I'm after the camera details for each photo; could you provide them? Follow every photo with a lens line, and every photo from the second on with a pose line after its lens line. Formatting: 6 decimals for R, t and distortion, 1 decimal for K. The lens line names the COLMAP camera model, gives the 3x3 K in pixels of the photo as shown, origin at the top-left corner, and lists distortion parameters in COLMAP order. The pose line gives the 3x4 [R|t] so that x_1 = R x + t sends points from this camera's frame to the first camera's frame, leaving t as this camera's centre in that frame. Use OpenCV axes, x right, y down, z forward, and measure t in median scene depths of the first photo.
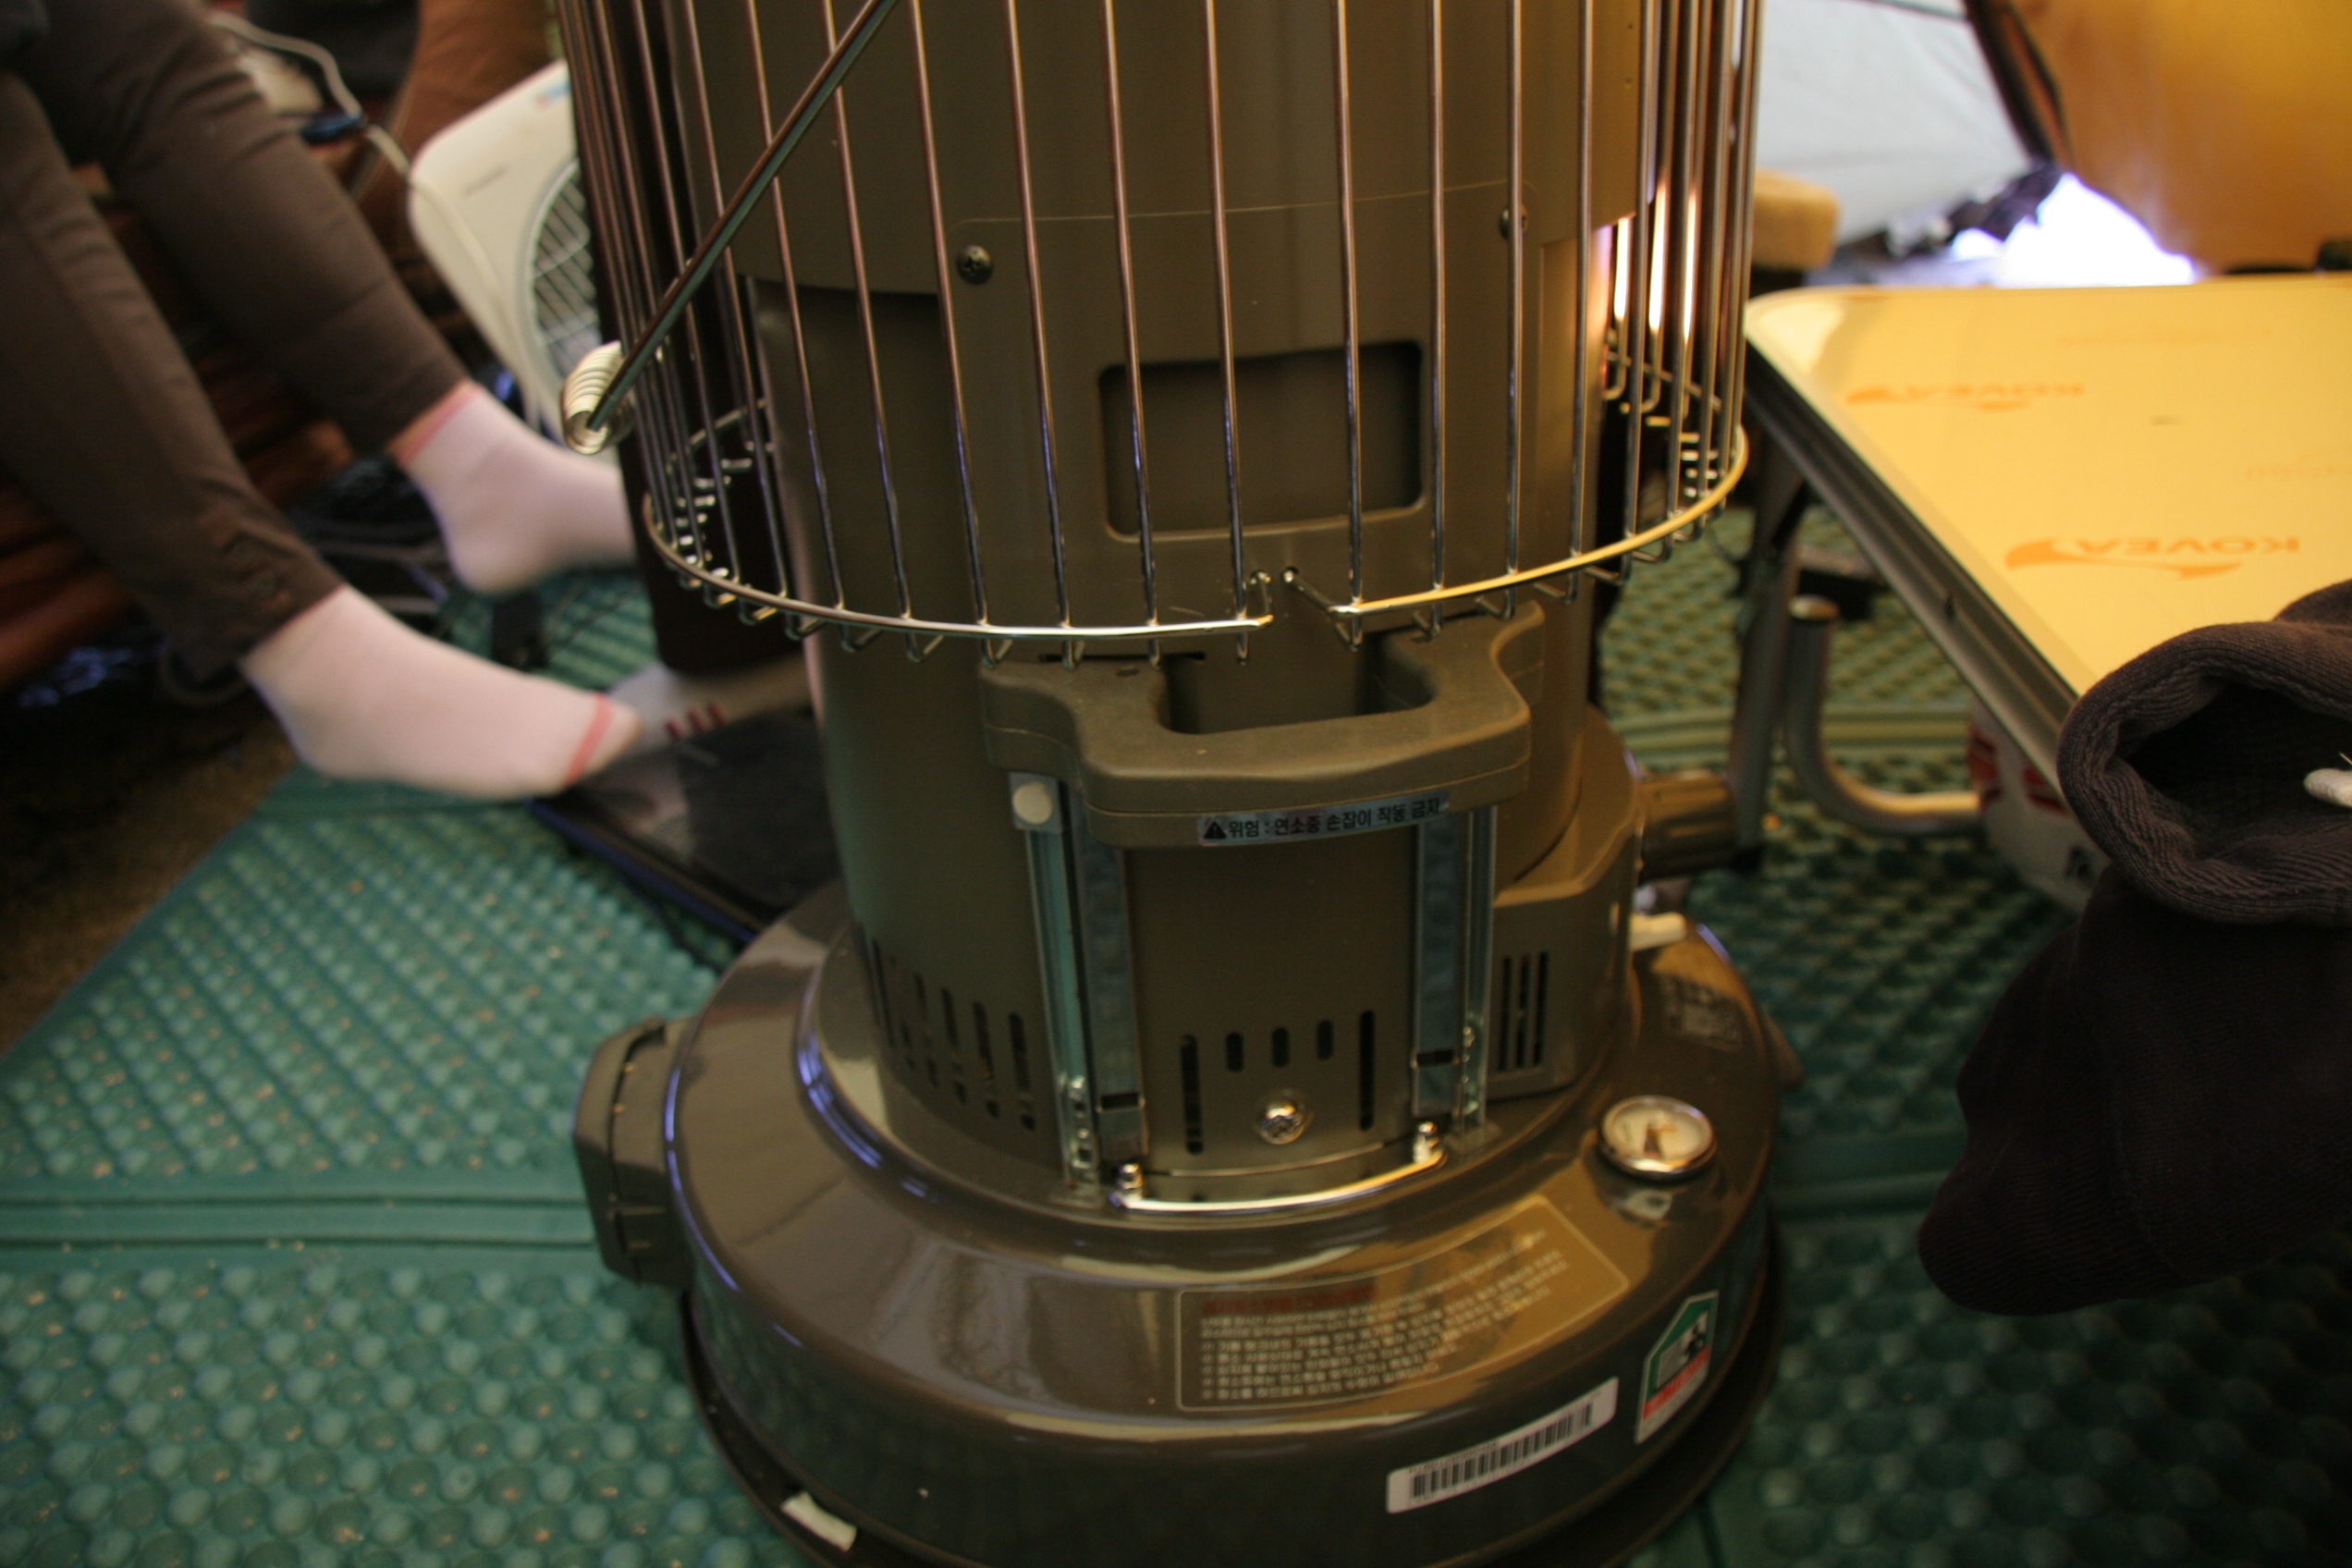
lens RADIAL K [[1799.8, 0, 1168.3], [0, 1799.8, 827.2], [0, 0, 1]] dist [-0.191135, 0.143066]
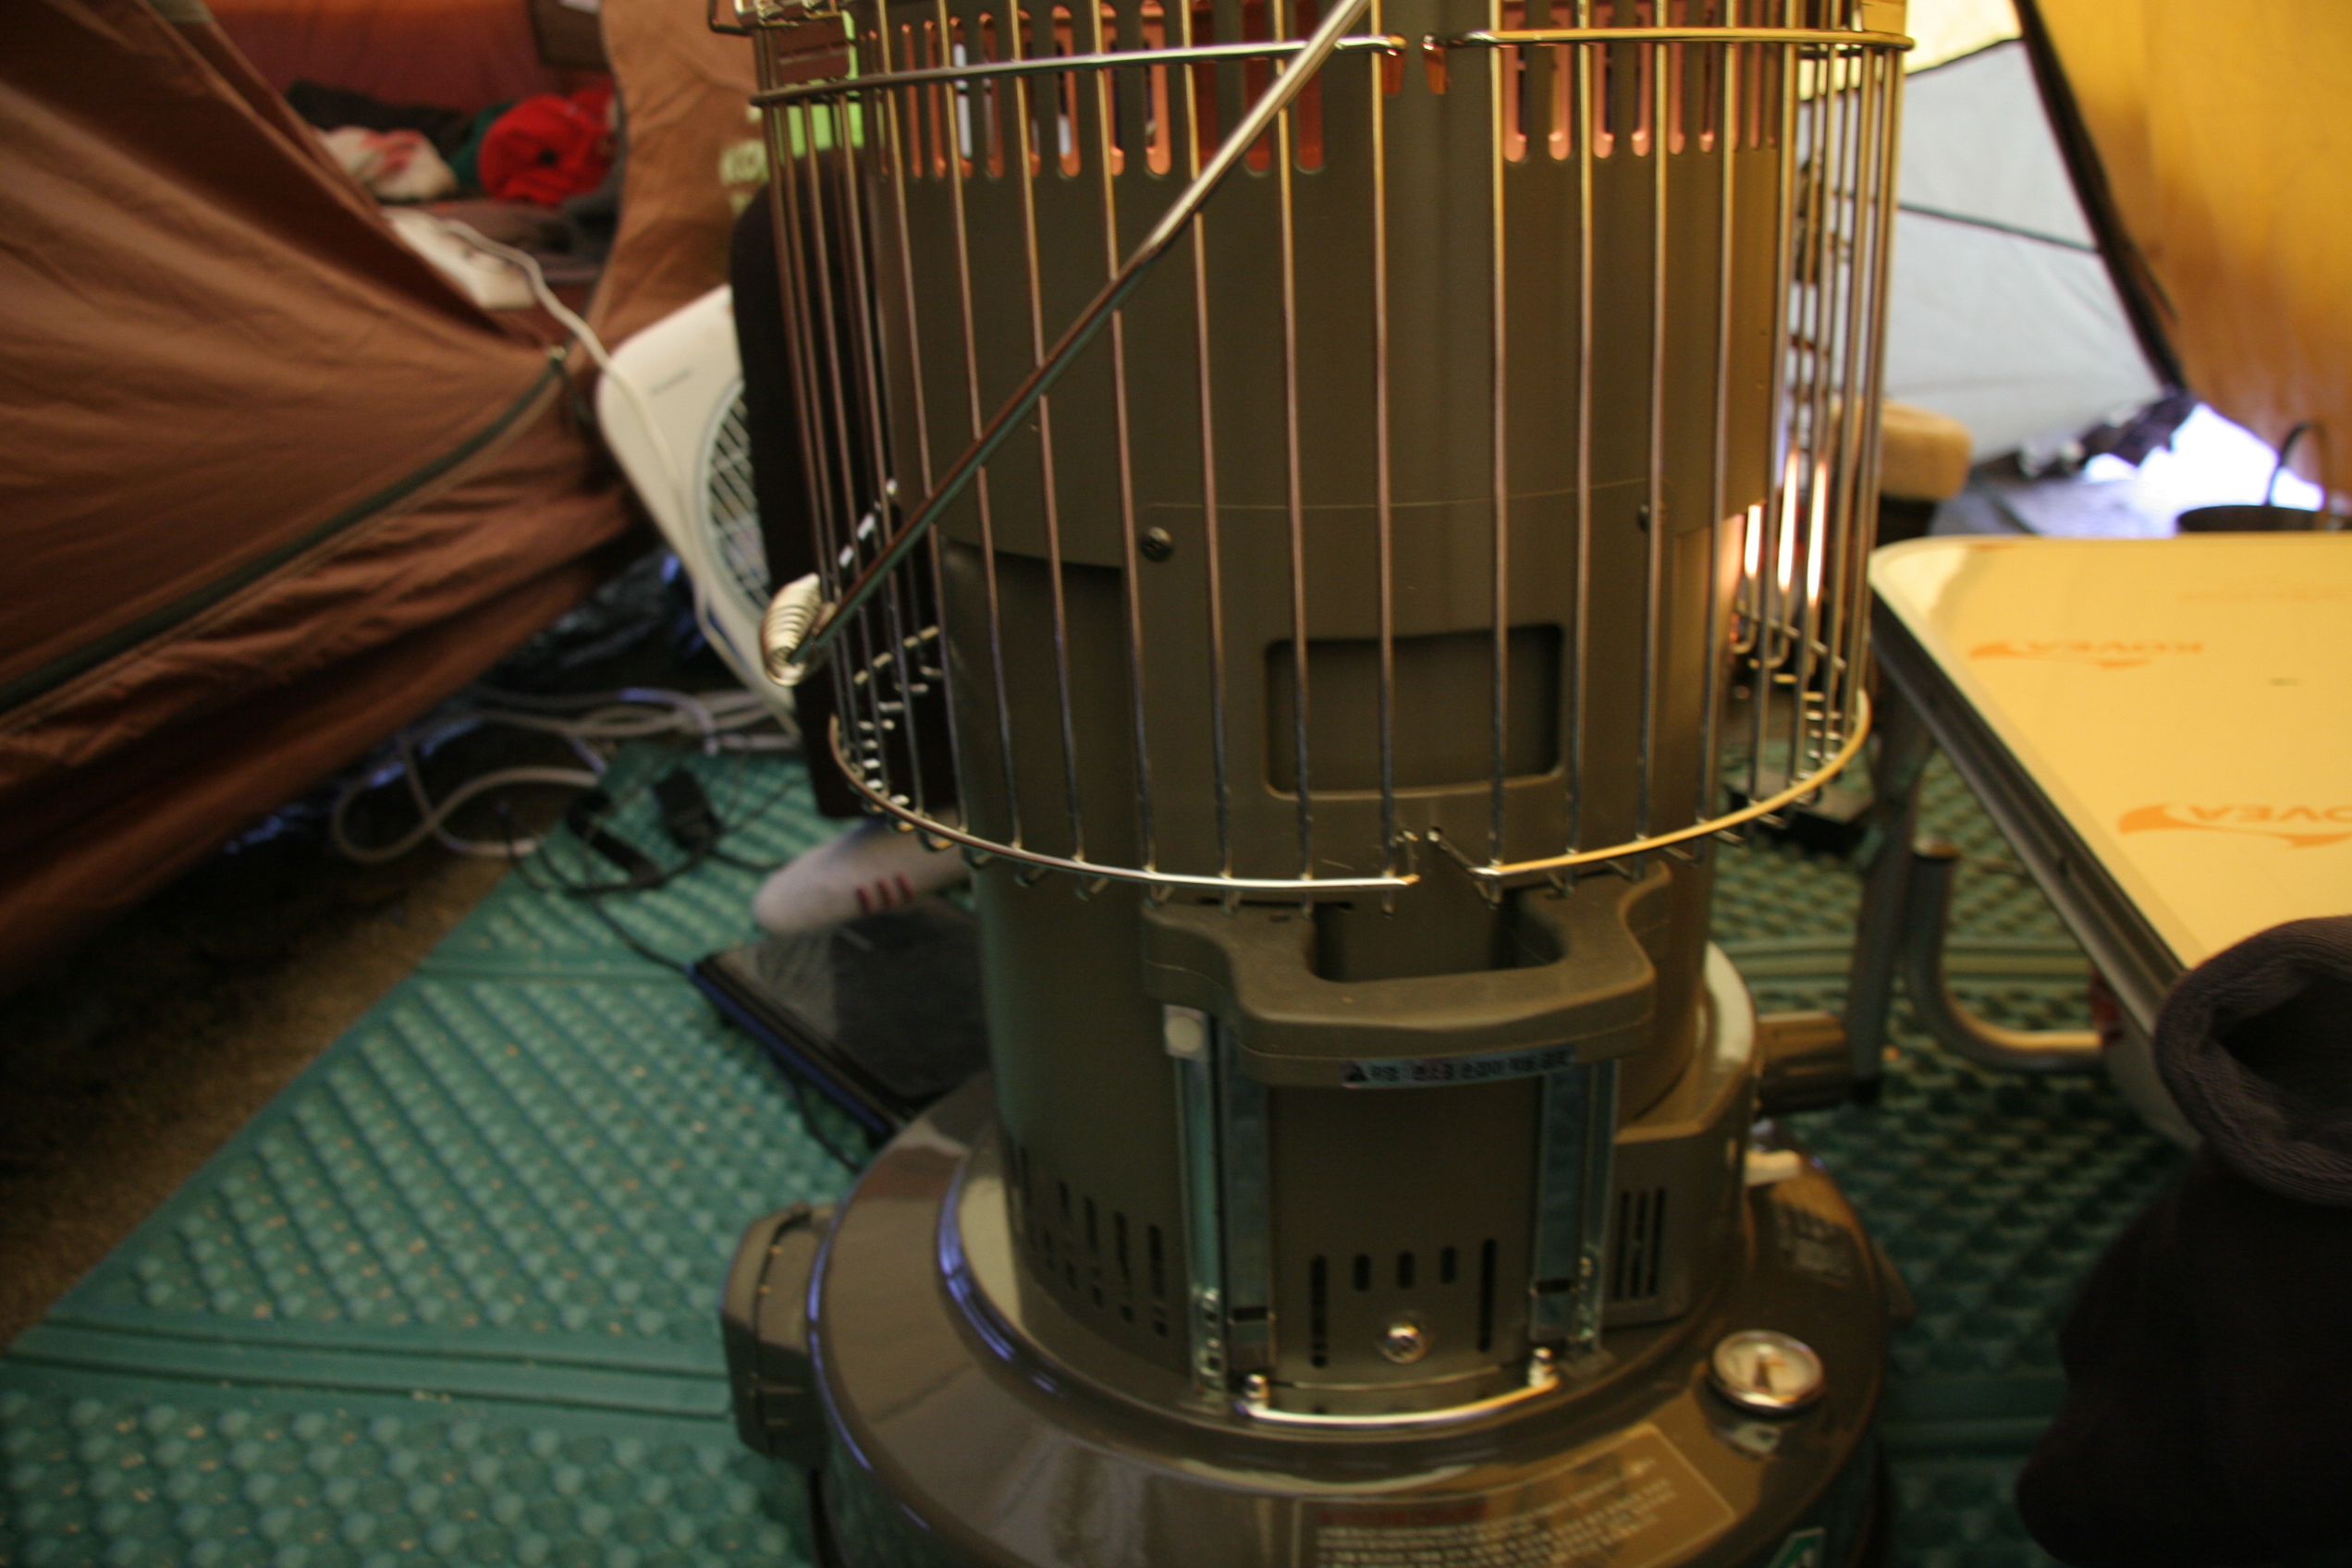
lens RADIAL K [[1799.9, 0, 1171.0], [0, 1799.9, 813.4], [0, 0, 1]] dist [-0.189516, 0.144272]
pose [[0.996898, 0.039090, -0.068314, -0.011488], [-0.046339, 0.993074, -0.107963, -0.020040], [0.063620, 0.110794, 0.991805, -0.055490]]
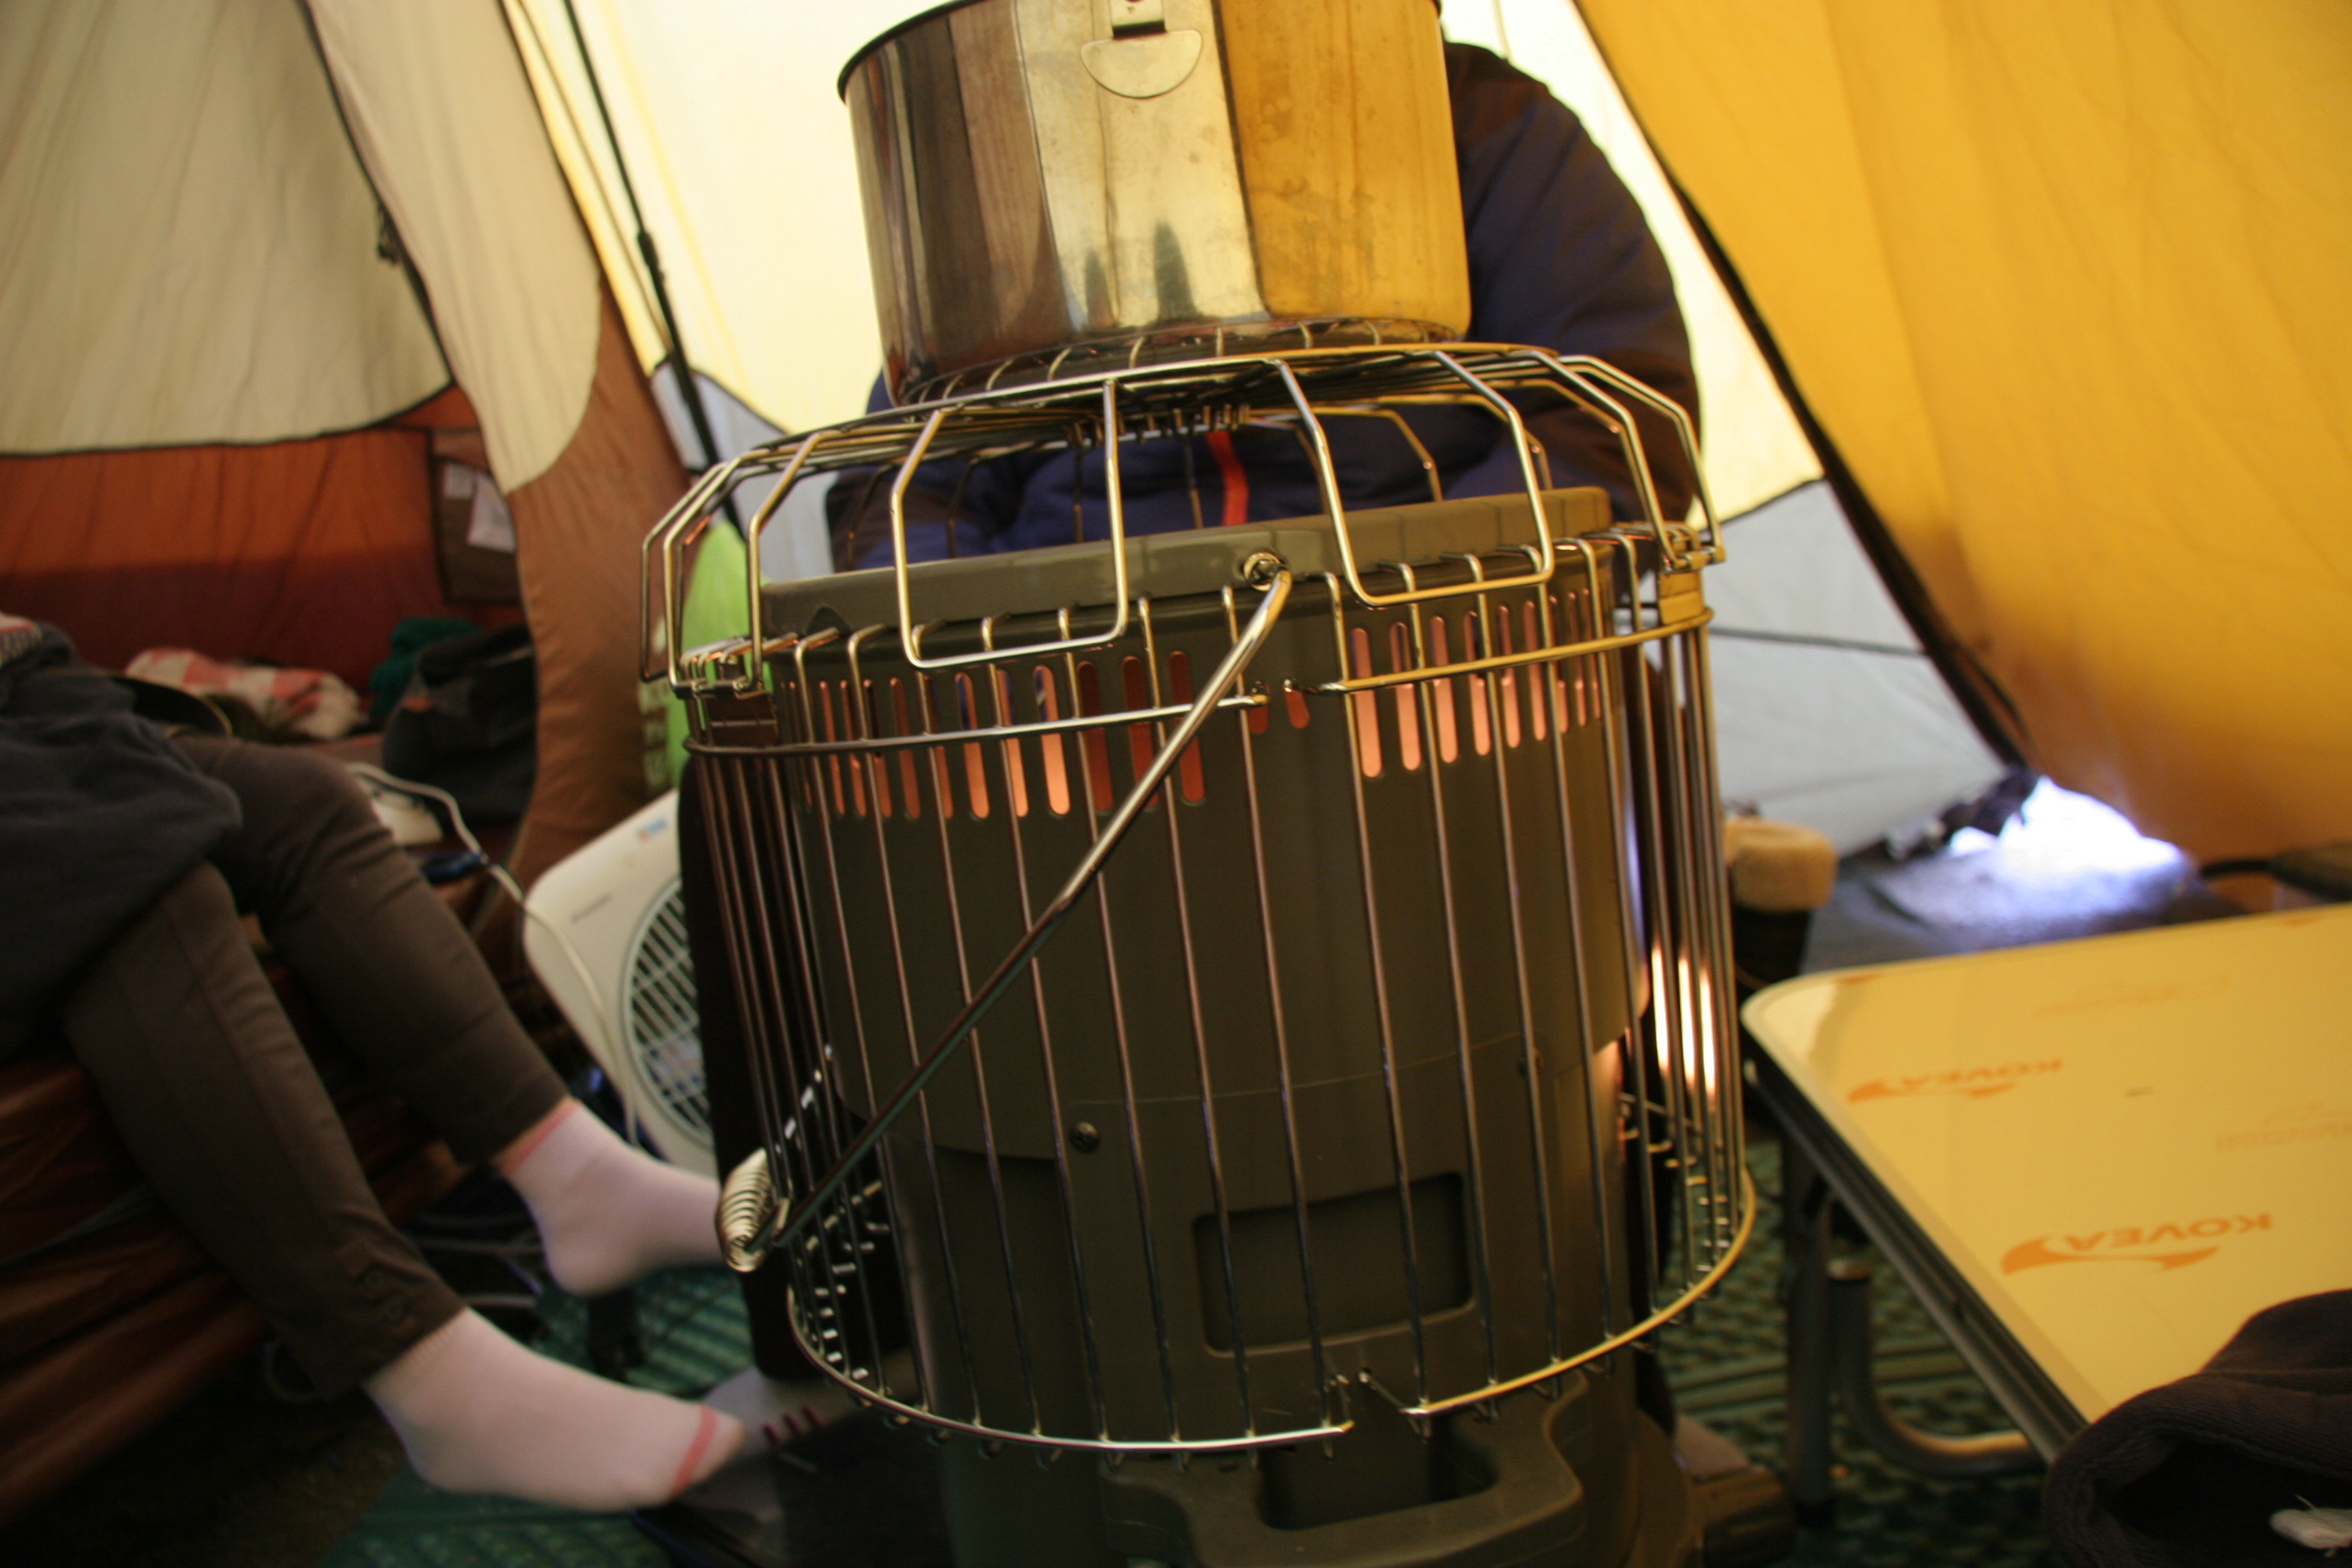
lens RADIAL K [[1799.9, 0, 1171.0], [0, 1799.9, 813.4], [0, 0, 1]] dist [-0.189516, 0.144272]
pose [[0.998119, -0.058800, -0.017375, -0.010701], [0.049504, 0.940037, -0.337461, -0.070328], [0.036176, 0.335966, 0.941179, -0.137173]]
